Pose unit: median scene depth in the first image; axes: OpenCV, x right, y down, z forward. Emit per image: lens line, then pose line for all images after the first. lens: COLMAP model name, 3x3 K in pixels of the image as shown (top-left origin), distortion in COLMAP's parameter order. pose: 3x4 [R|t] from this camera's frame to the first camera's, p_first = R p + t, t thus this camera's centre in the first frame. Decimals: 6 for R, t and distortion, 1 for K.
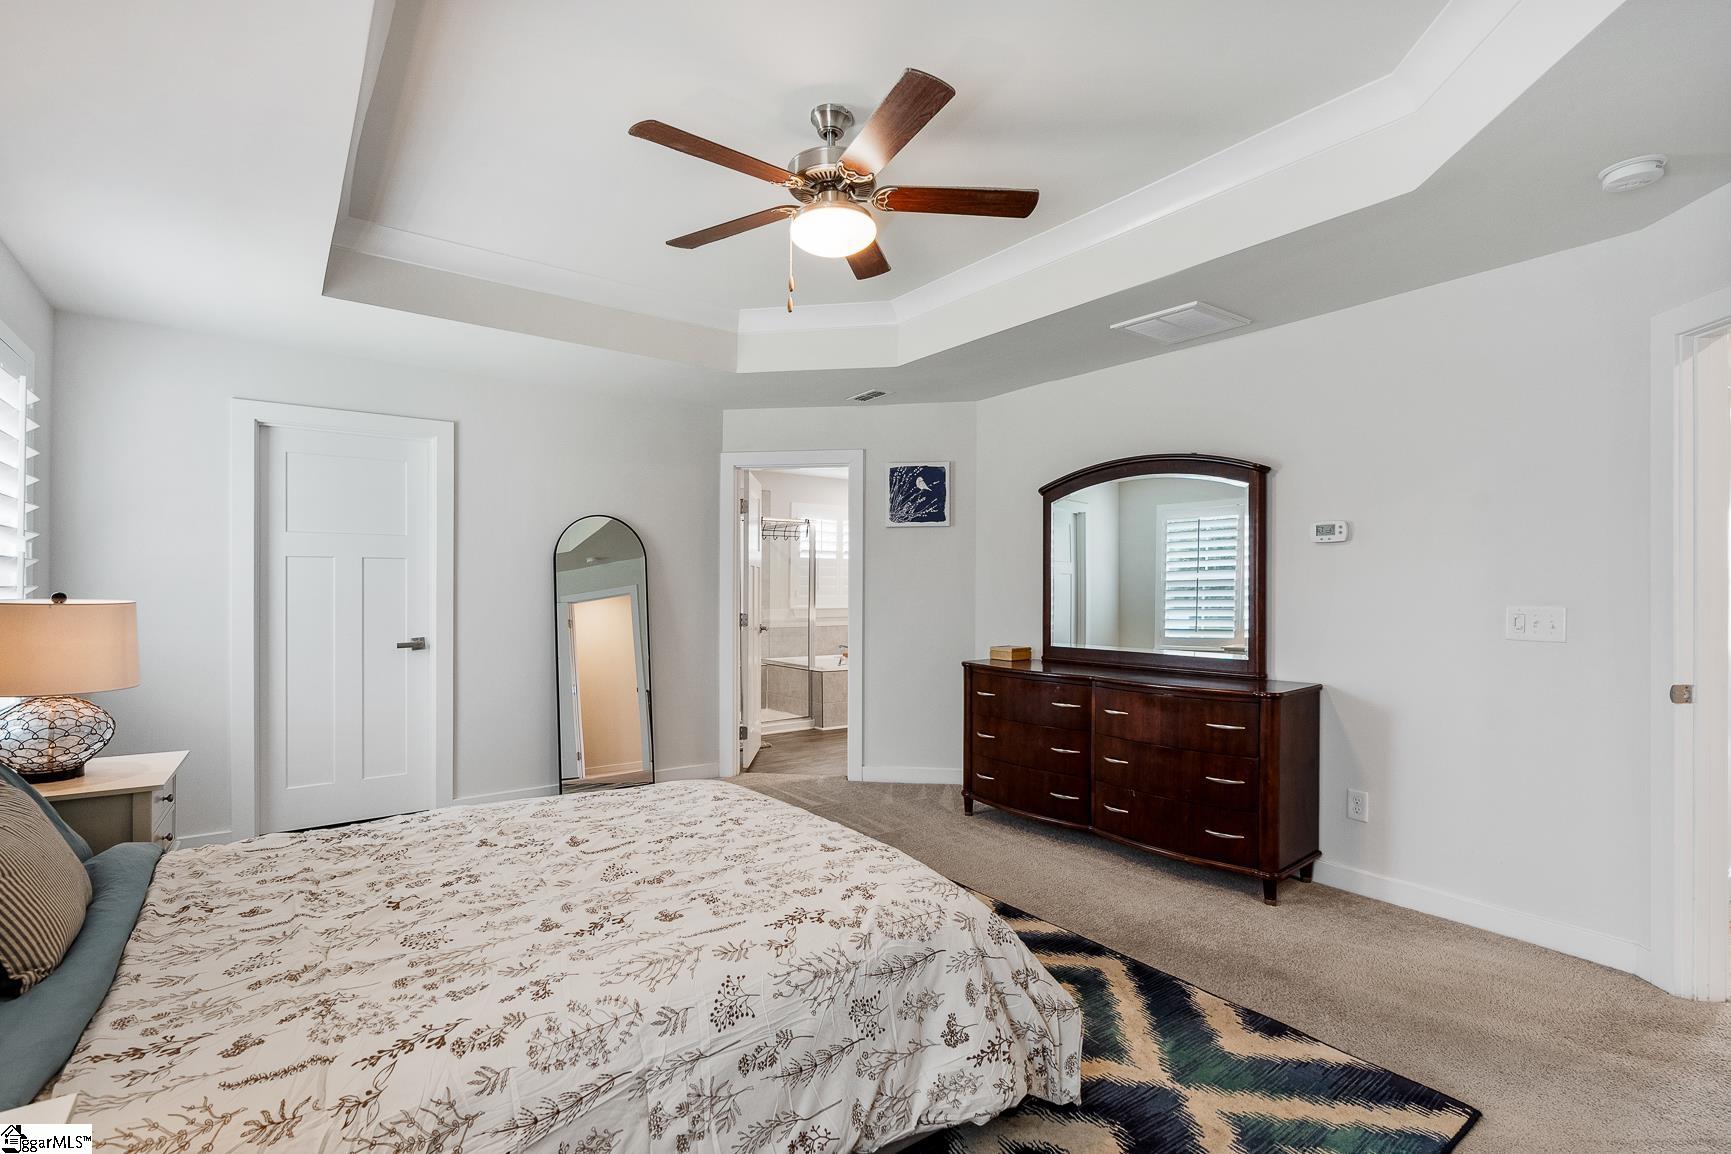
lens RADIAL K [[787.9, 0, 871.3], [0, 787.9, 586.8], [0, 0, 1]] dist [-0.006290, -0.000017]
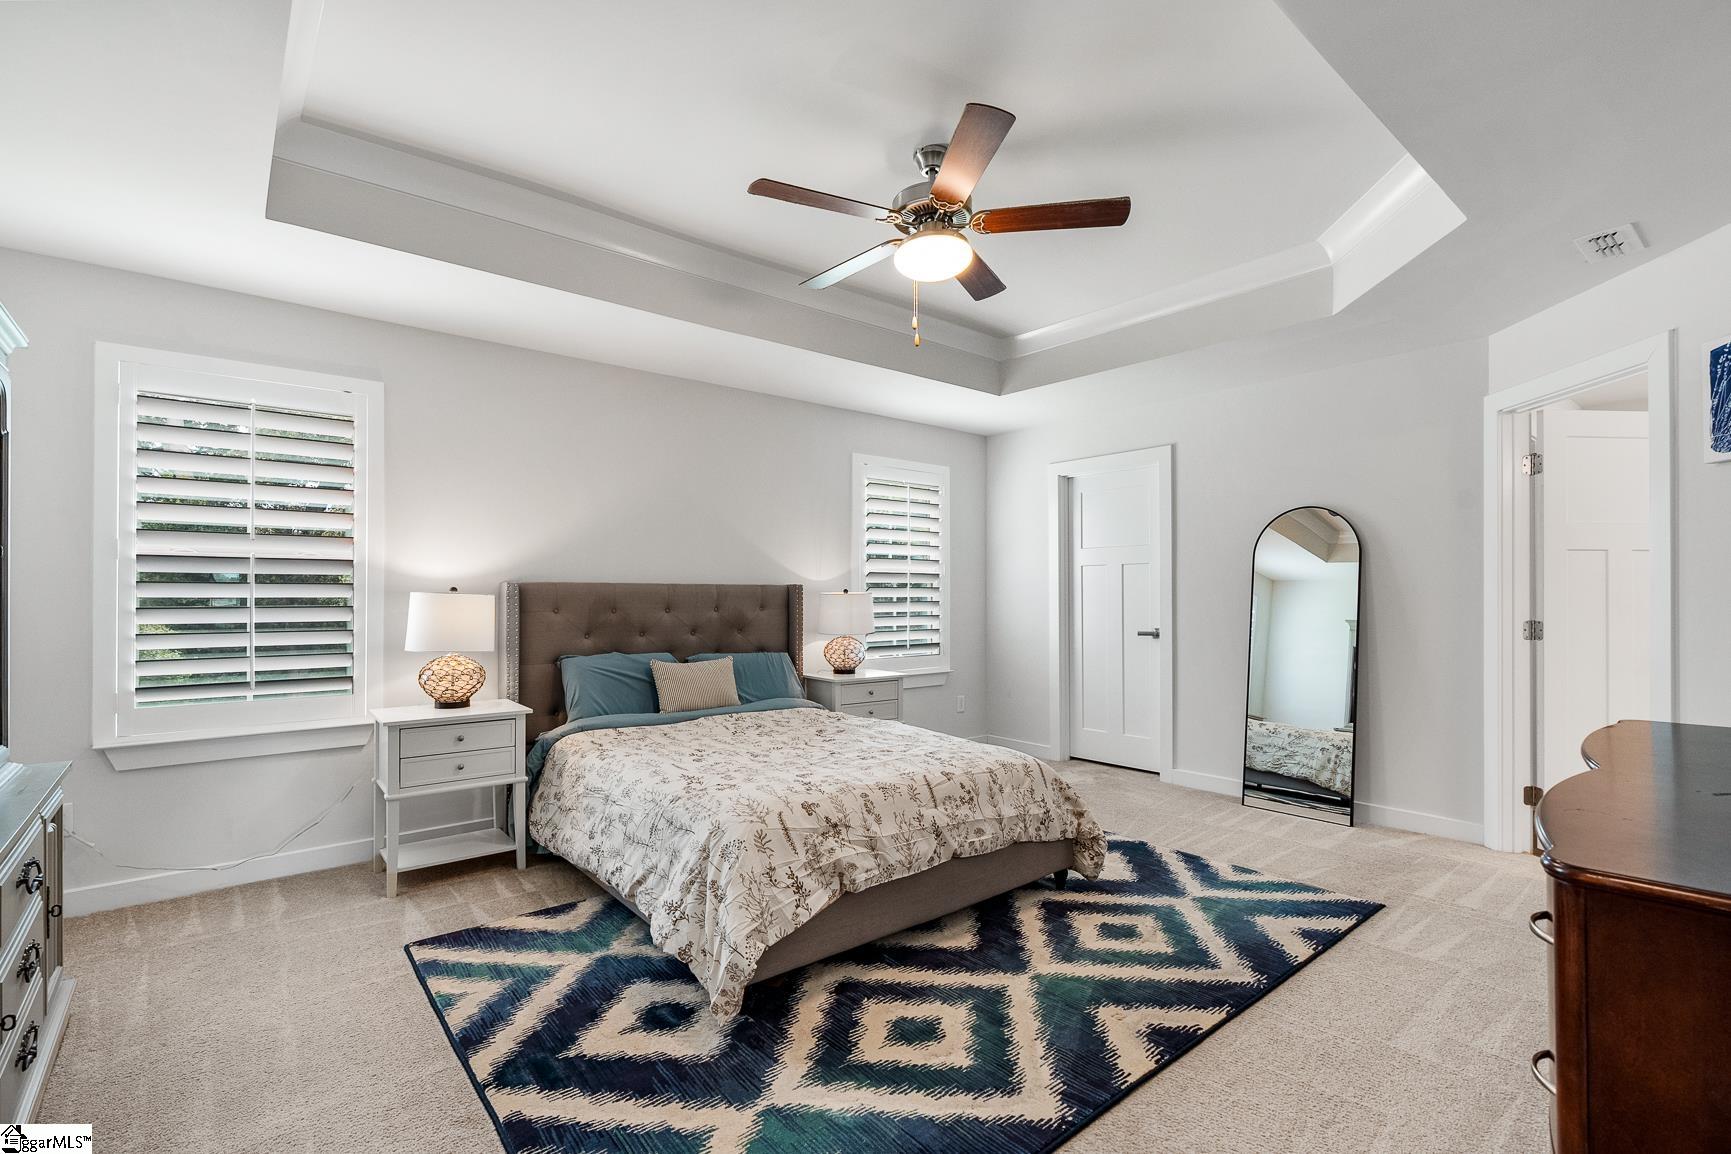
lens RADIAL K [[787.9, 0, 875.9], [0, 787.9, 585.7], [0, 0, 1]] dist [-0.006290, -0.000017]
pose [[0.058448, -0.013570, -0.998198, 0.617232], [0.002474, 0.999907, -0.013448, 0.014486], [0.998287, -0.001683, 0.058476, 0.501409]]
